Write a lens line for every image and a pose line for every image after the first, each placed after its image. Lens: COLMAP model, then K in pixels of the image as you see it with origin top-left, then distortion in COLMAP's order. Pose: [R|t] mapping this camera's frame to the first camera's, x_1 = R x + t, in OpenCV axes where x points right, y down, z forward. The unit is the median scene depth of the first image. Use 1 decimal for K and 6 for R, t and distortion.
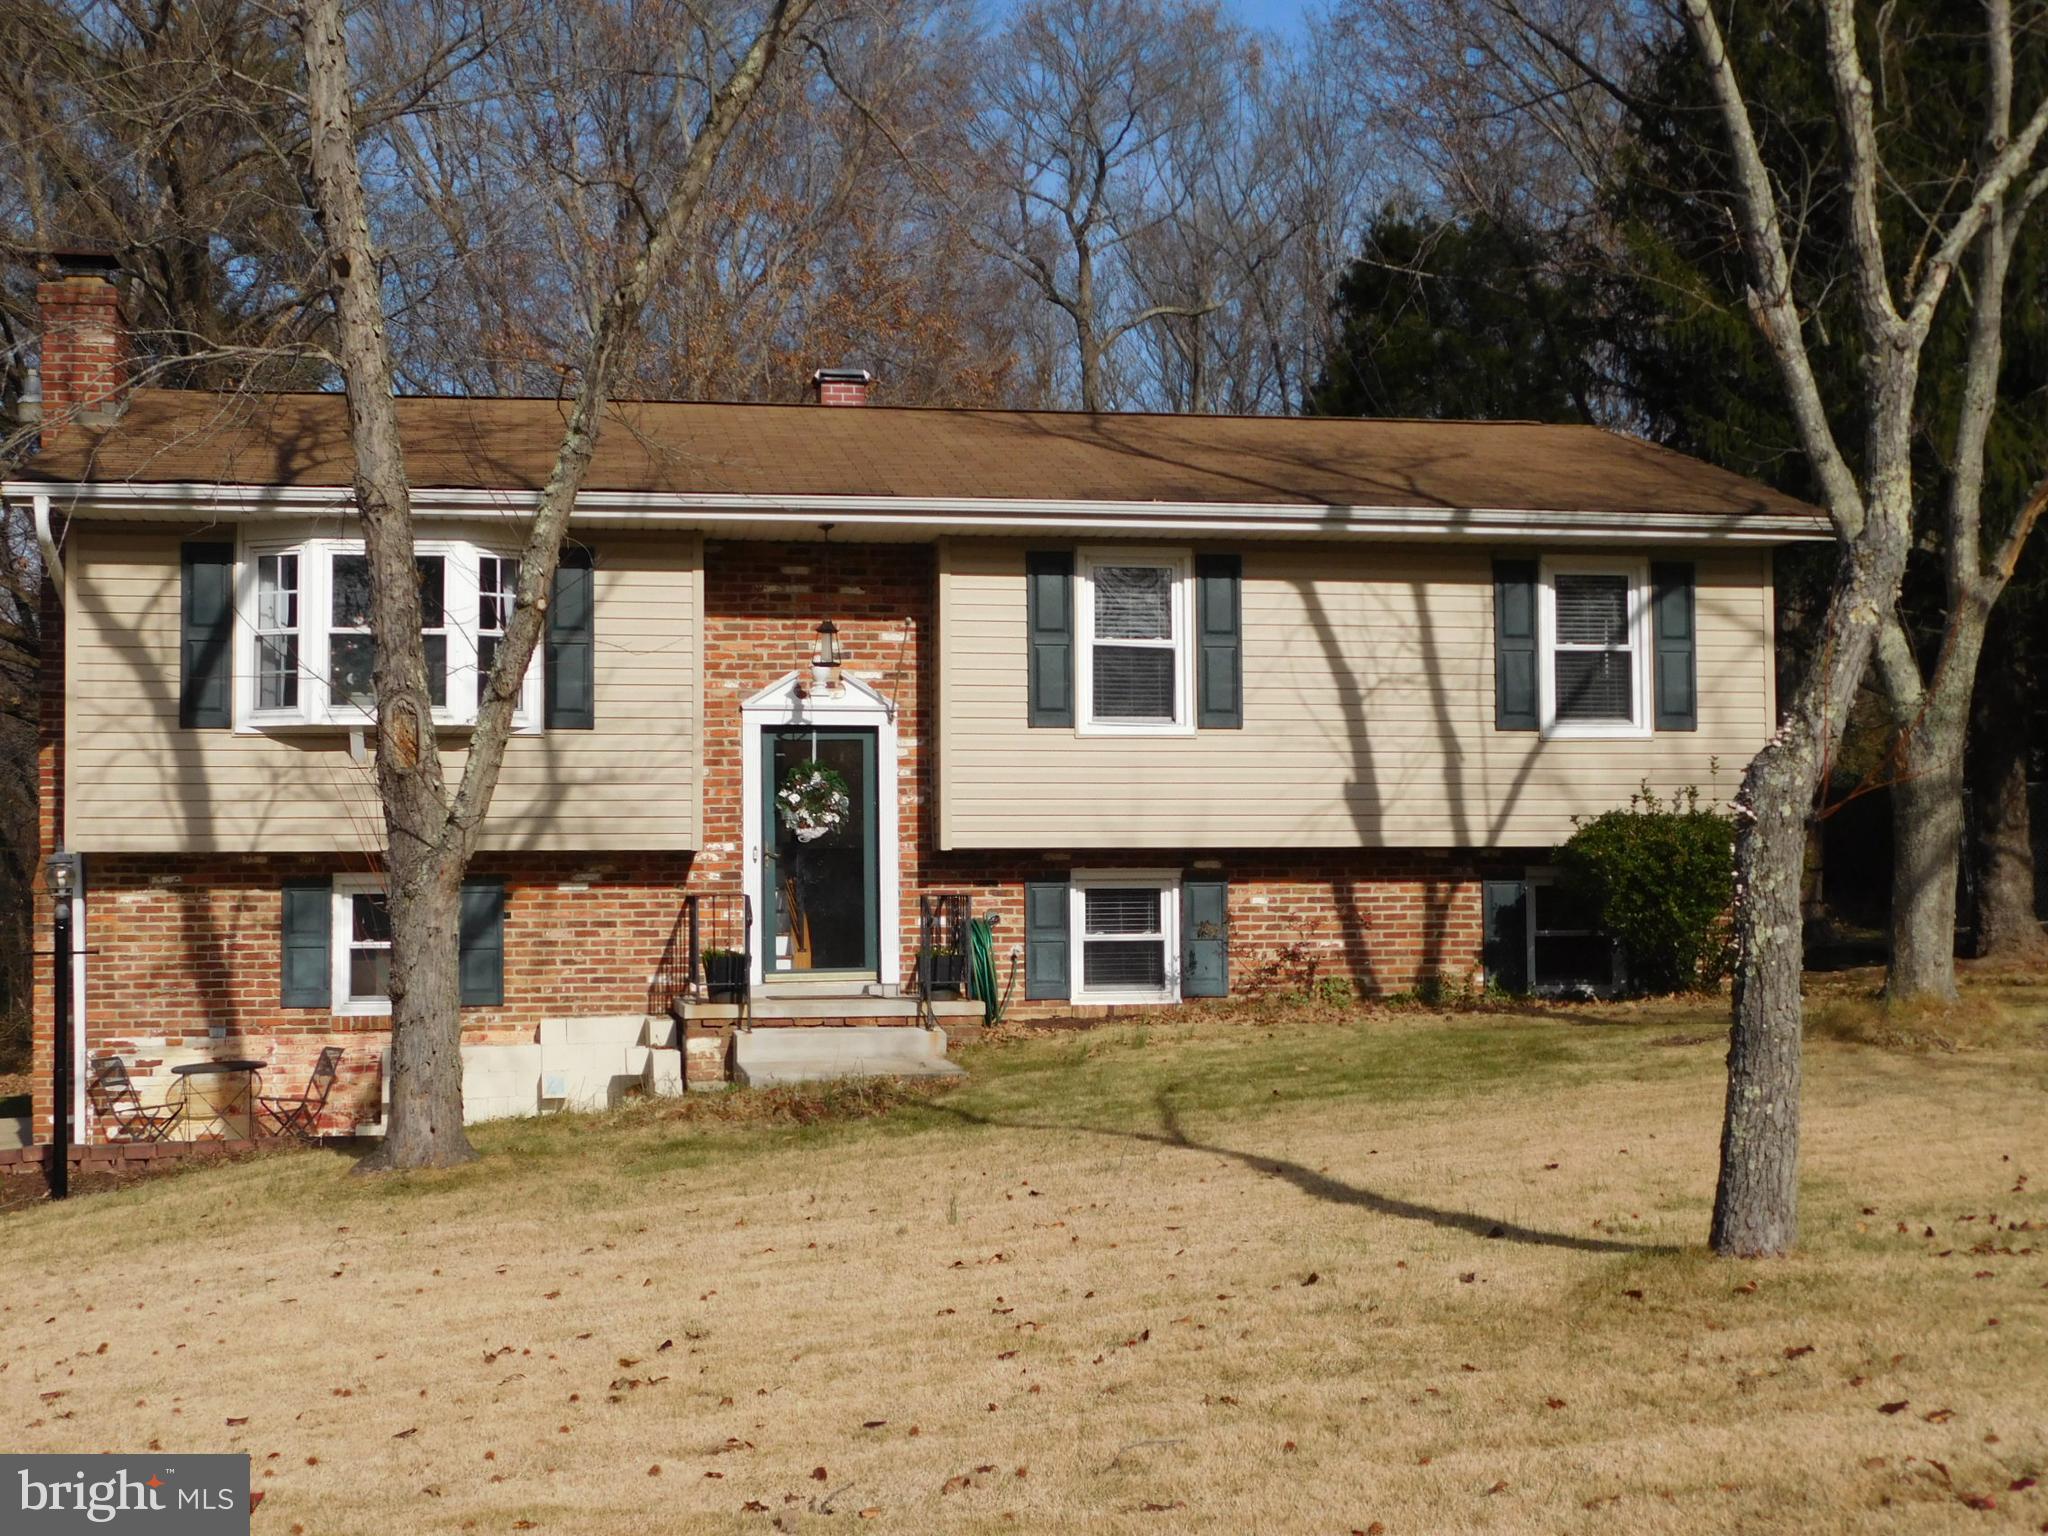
lens RADIAL K [[2687.4, 0, 1024.0], [0, 2687.4, 768.0], [0, 0, 1]] dist [-0.008290, -0.022881]
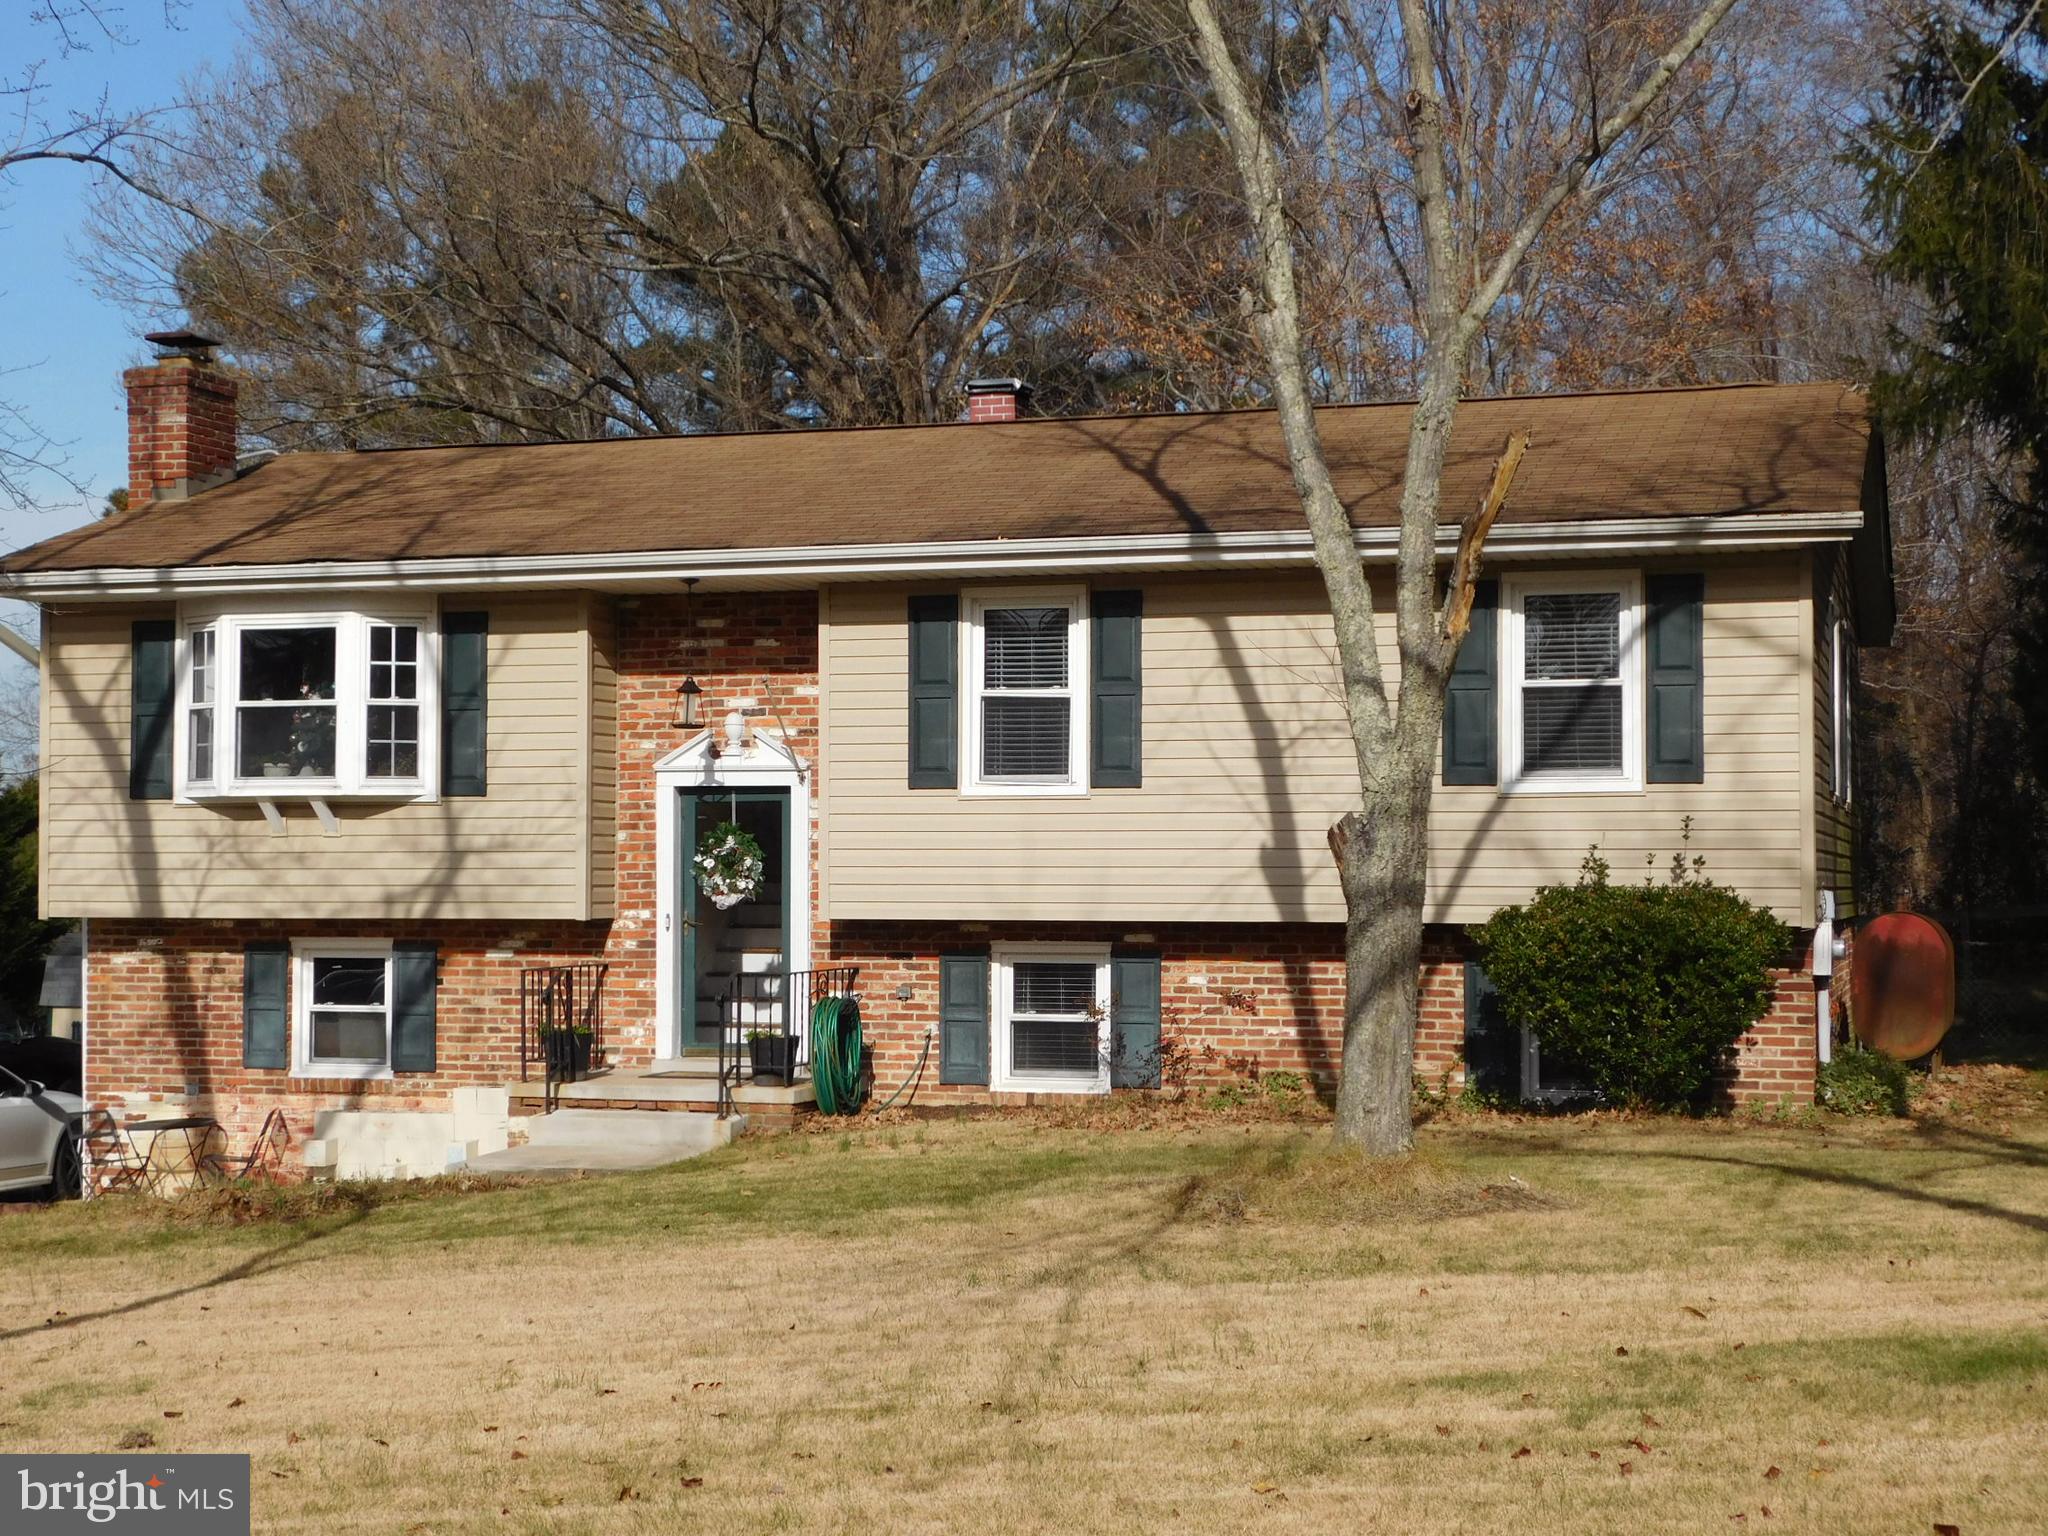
lens RADIAL K [[3045.2, 0, 1024.0], [0, 3045.2, 768.0], [0, 0, 1]] dist [0.087127, -0.016294]
pose [[0.884302, -0.008400, -0.466840, 0.520504], [0.015943, 0.999798, 0.012210, -0.034165], [0.466643, -0.018241, 0.884257, 0.098398]]
